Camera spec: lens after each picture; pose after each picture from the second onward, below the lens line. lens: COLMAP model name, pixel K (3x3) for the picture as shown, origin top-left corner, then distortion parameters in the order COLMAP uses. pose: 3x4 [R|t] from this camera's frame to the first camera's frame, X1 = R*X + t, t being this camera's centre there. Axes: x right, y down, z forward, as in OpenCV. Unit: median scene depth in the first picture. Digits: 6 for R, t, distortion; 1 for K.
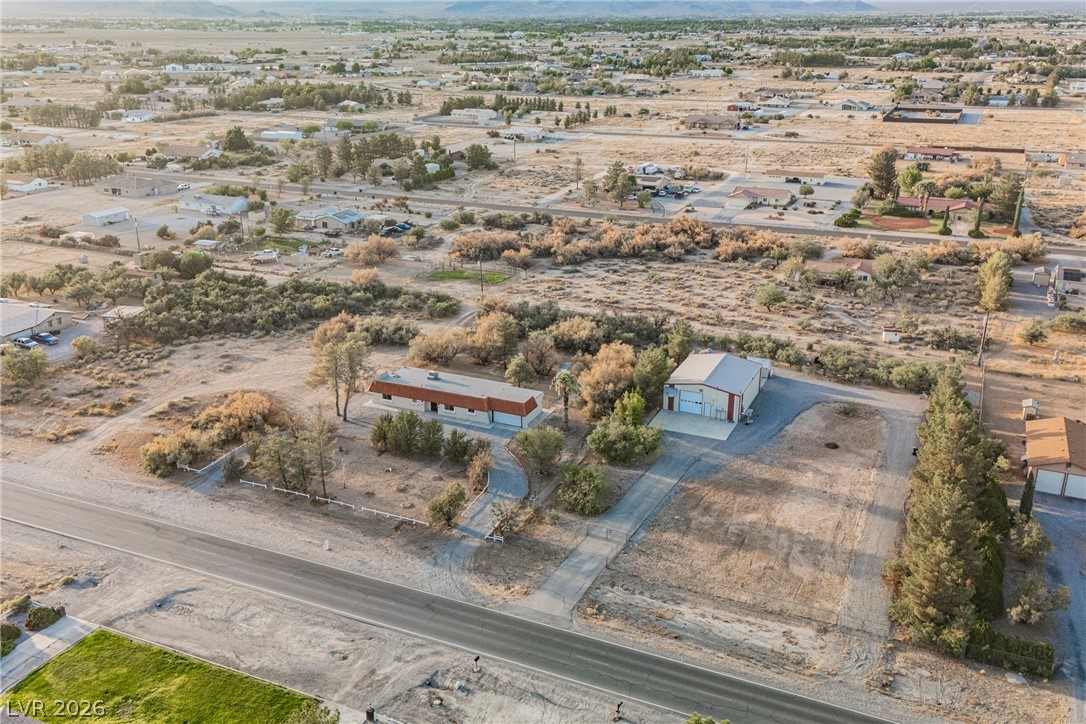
lens RADIAL K [[948.6, 0, 543.0], [0, 948.6, 362.0], [0, 0, 1]] dist [0.090551, -0.107179]
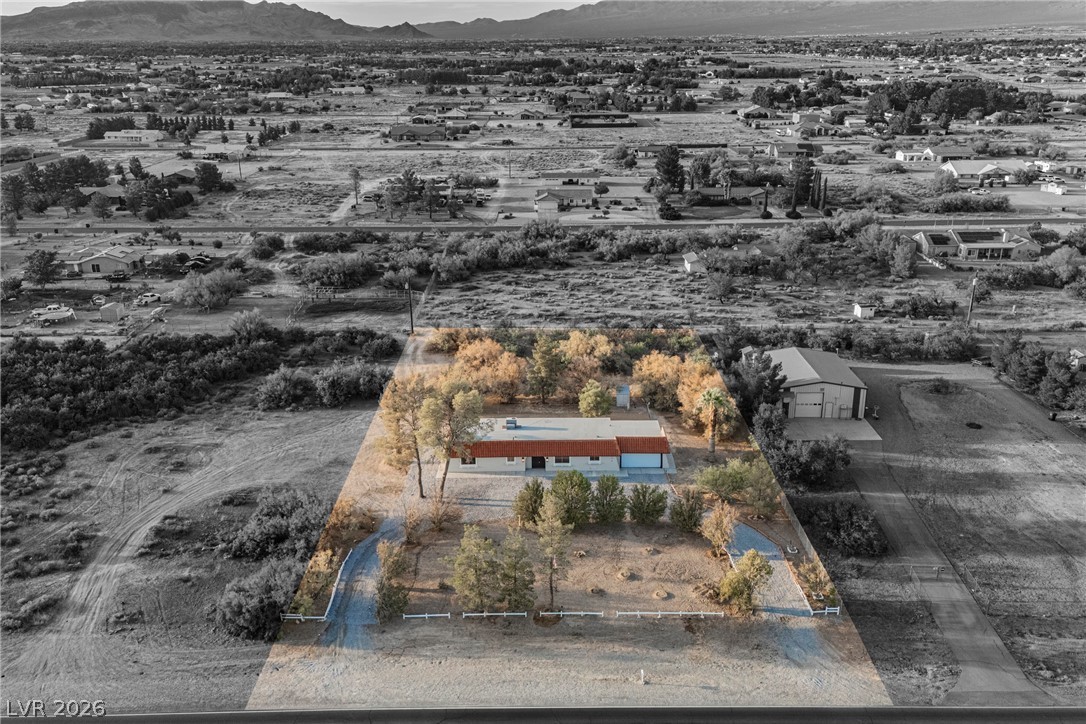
lens RADIAL K [[948.6, 0, 543.0], [0, 948.6, 362.0], [0, 0, 1]] dist [0.090551, -0.107179]
pose [[0.909249, -0.137798, 0.392782, -0.197928], [0.147684, 0.989021, 0.005101, -0.018197], [-0.389173, 0.053369, 0.919617, 0.139809]]
